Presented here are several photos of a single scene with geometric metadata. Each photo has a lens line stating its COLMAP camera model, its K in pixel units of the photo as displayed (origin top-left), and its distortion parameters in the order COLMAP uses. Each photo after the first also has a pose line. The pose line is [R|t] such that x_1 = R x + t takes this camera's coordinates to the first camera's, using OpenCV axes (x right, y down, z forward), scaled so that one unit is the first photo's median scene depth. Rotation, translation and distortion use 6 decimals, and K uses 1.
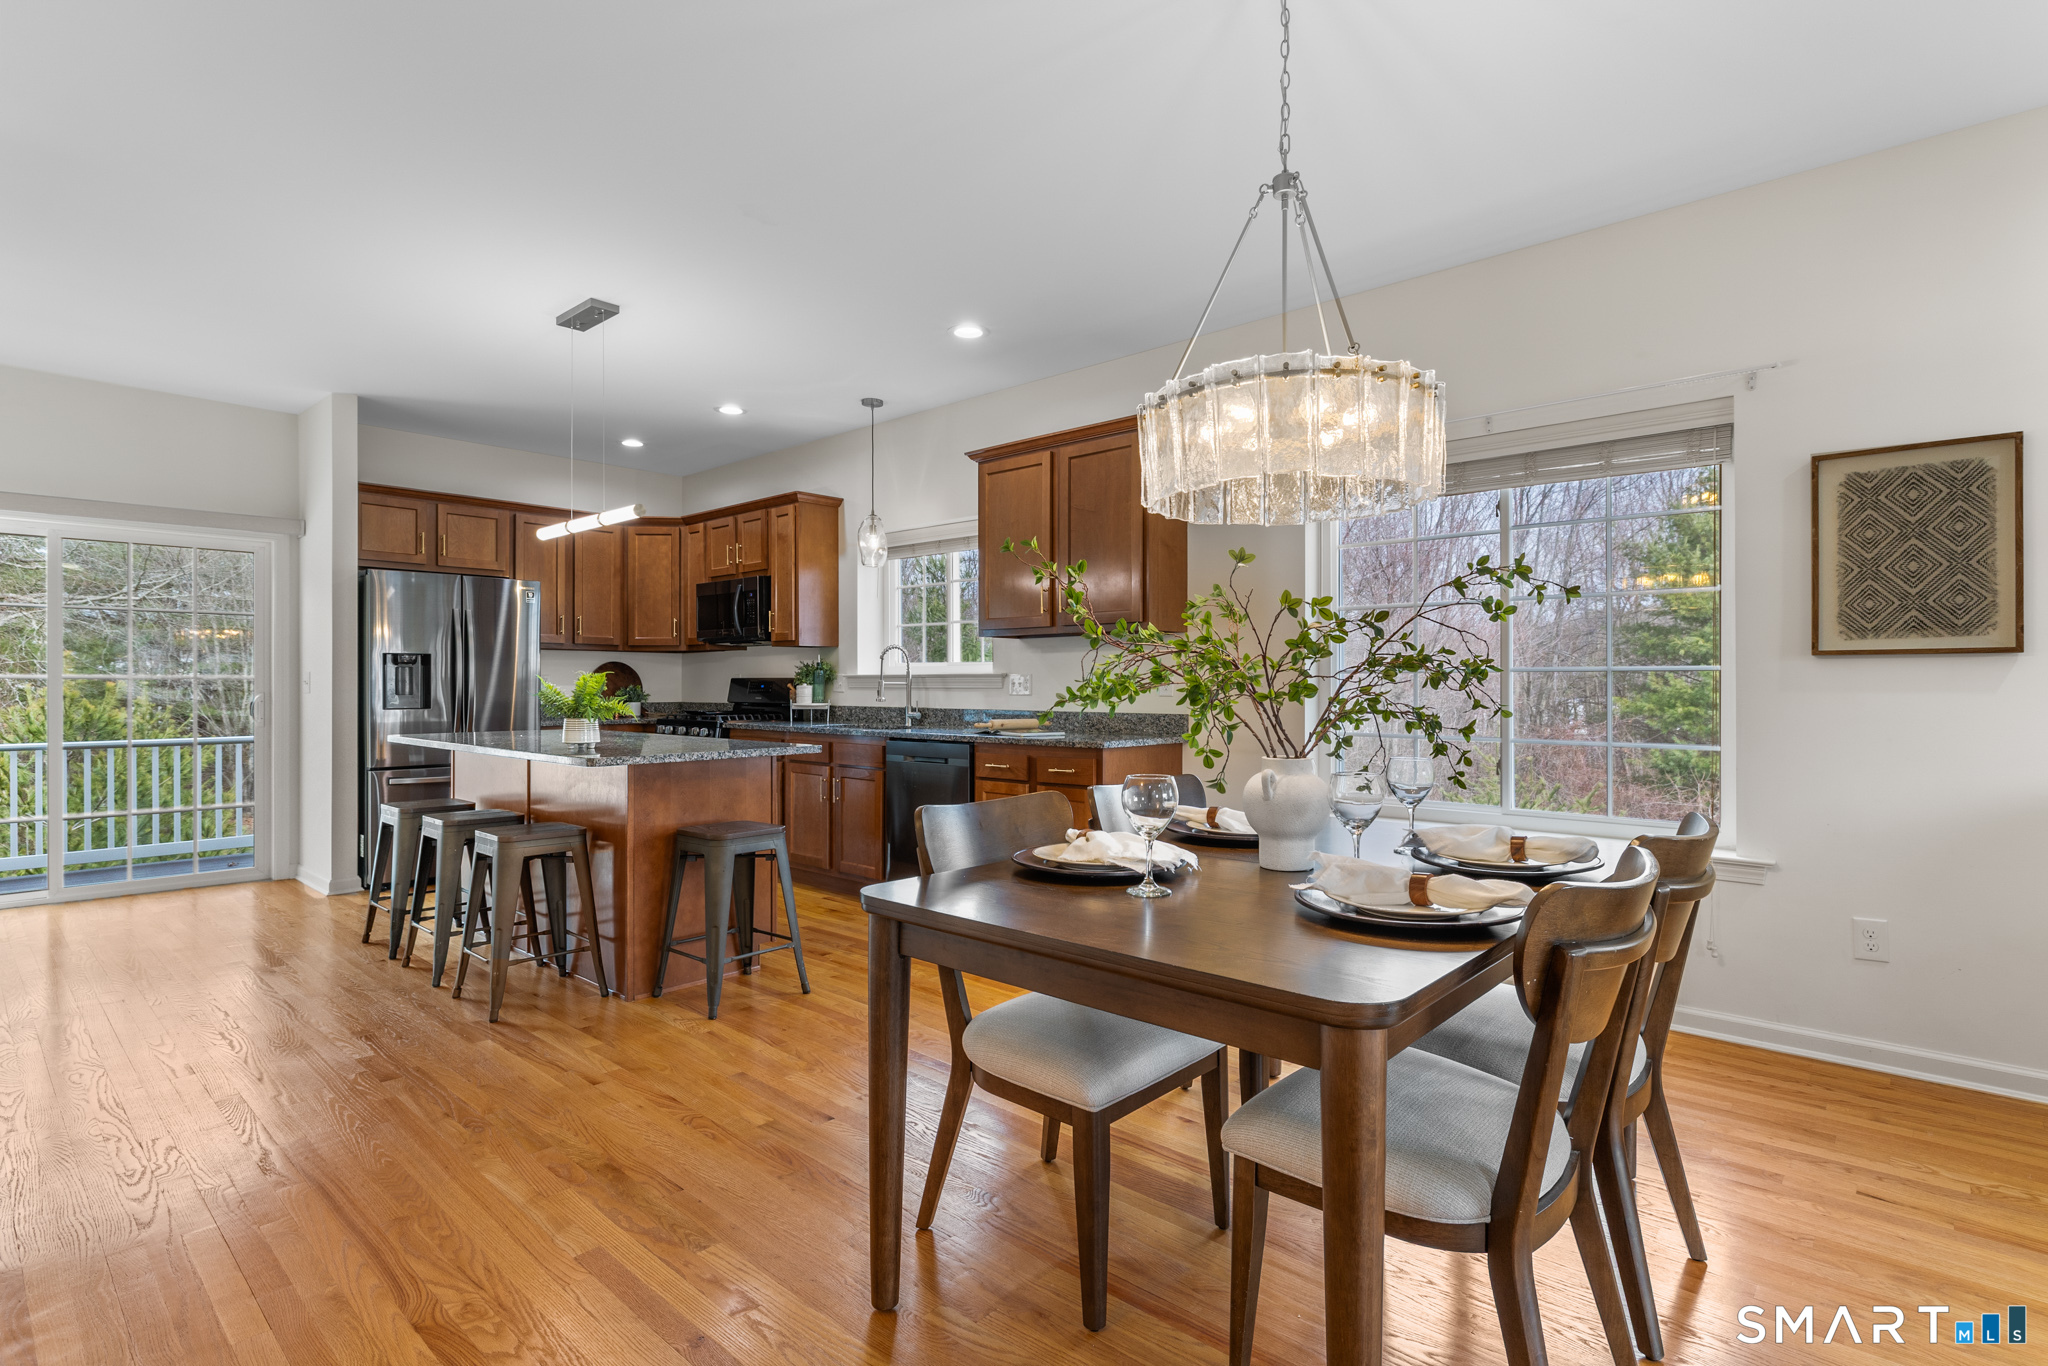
lens RADIAL K [[993.7, 0, 1024.0], [0, 993.7, 683.0], [0, 0, 1]] dist [0.000592, 0.000340]
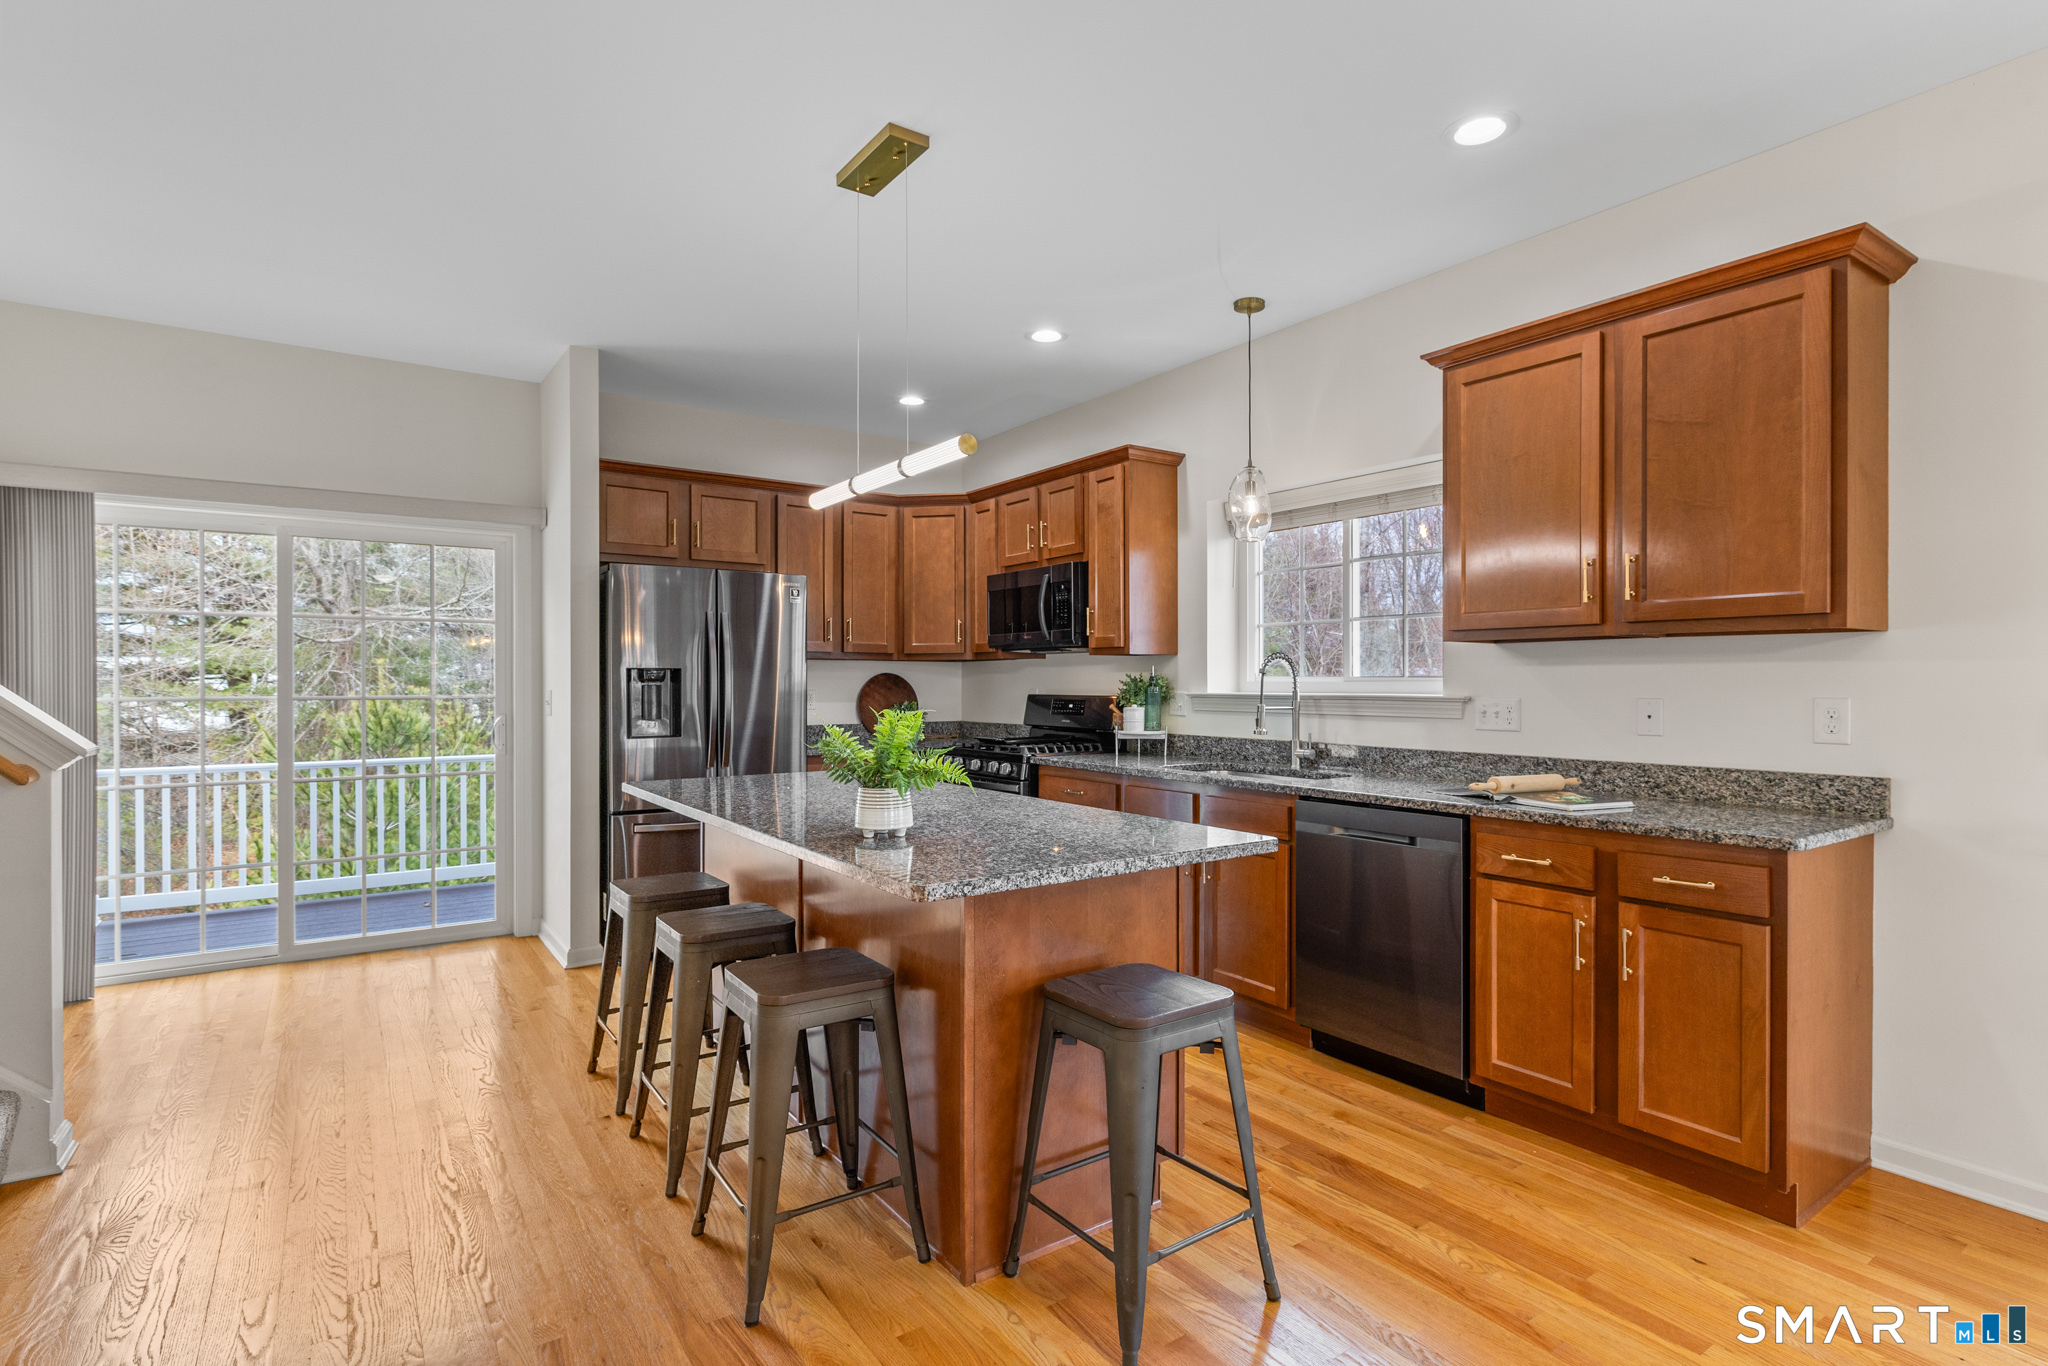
lens RADIAL K [[993.7, 0, 1024.0], [0, 993.7, 683.0], [0, 0, 1]] dist [0.000592, 0.000340]
pose [[0.974796, -0.000397, -0.223098, -0.152325], [0.000822, 0.999998, 0.001811, -0.019092], [0.223097, -0.001948, 0.974794, 0.287392]]
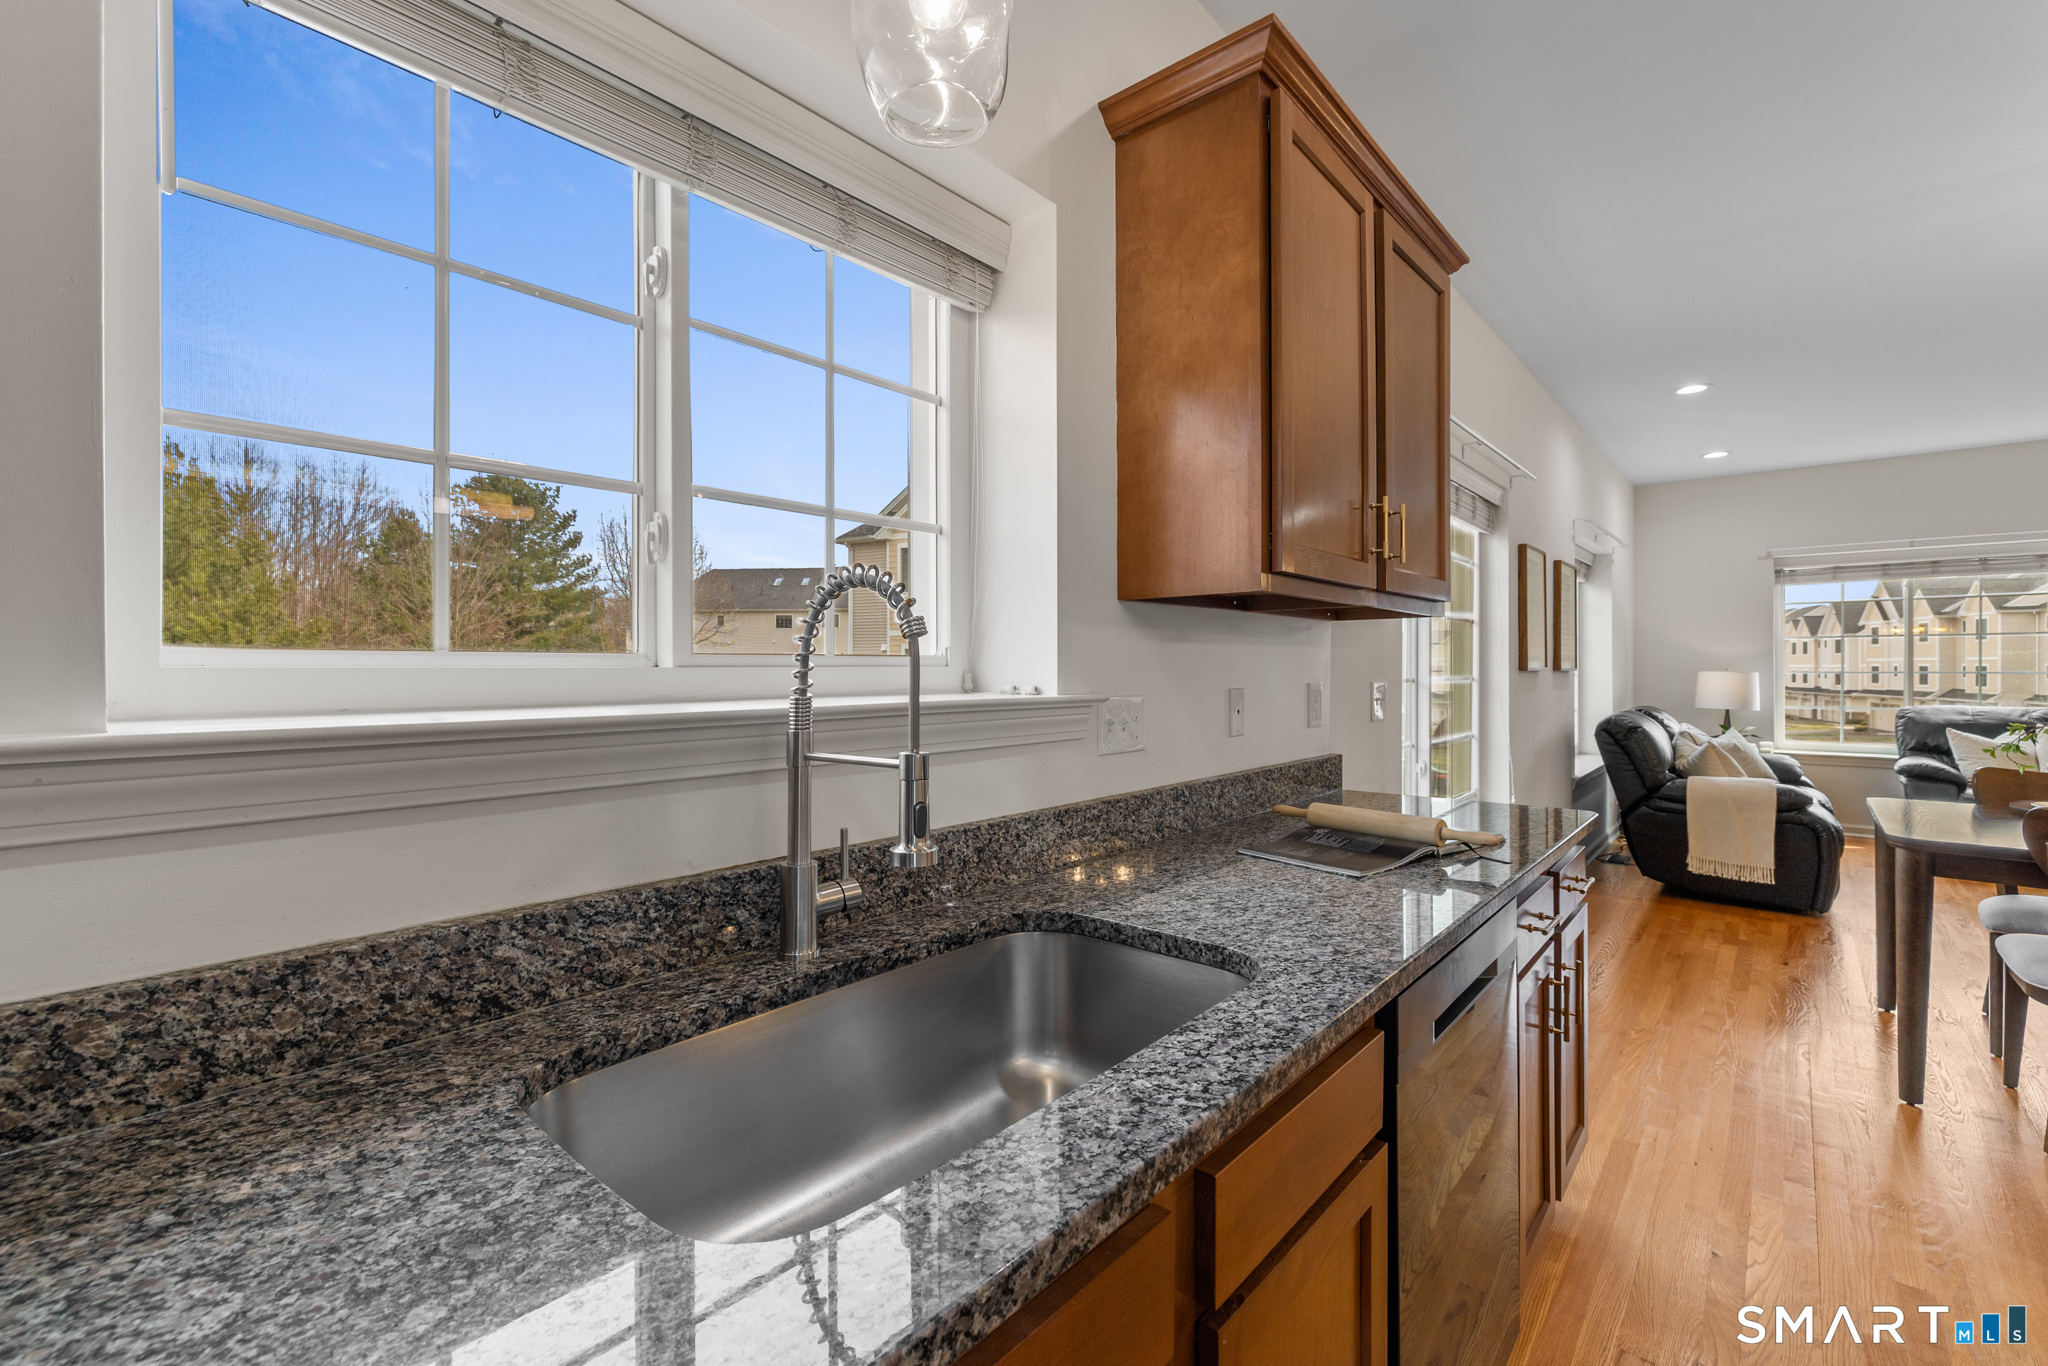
lens RADIAL K [[879.2, 0, 1027.7], [0, 879.2, 680.9], [0, 0, 1]] dist [-0.000868, -0.000057]
pose [[-0.020960, -0.013720, 0.999686, -0.314314], [0.002478, 0.999902, 0.013774, -0.018064], [-0.999777, 0.002766, -0.020924, 0.993413]]
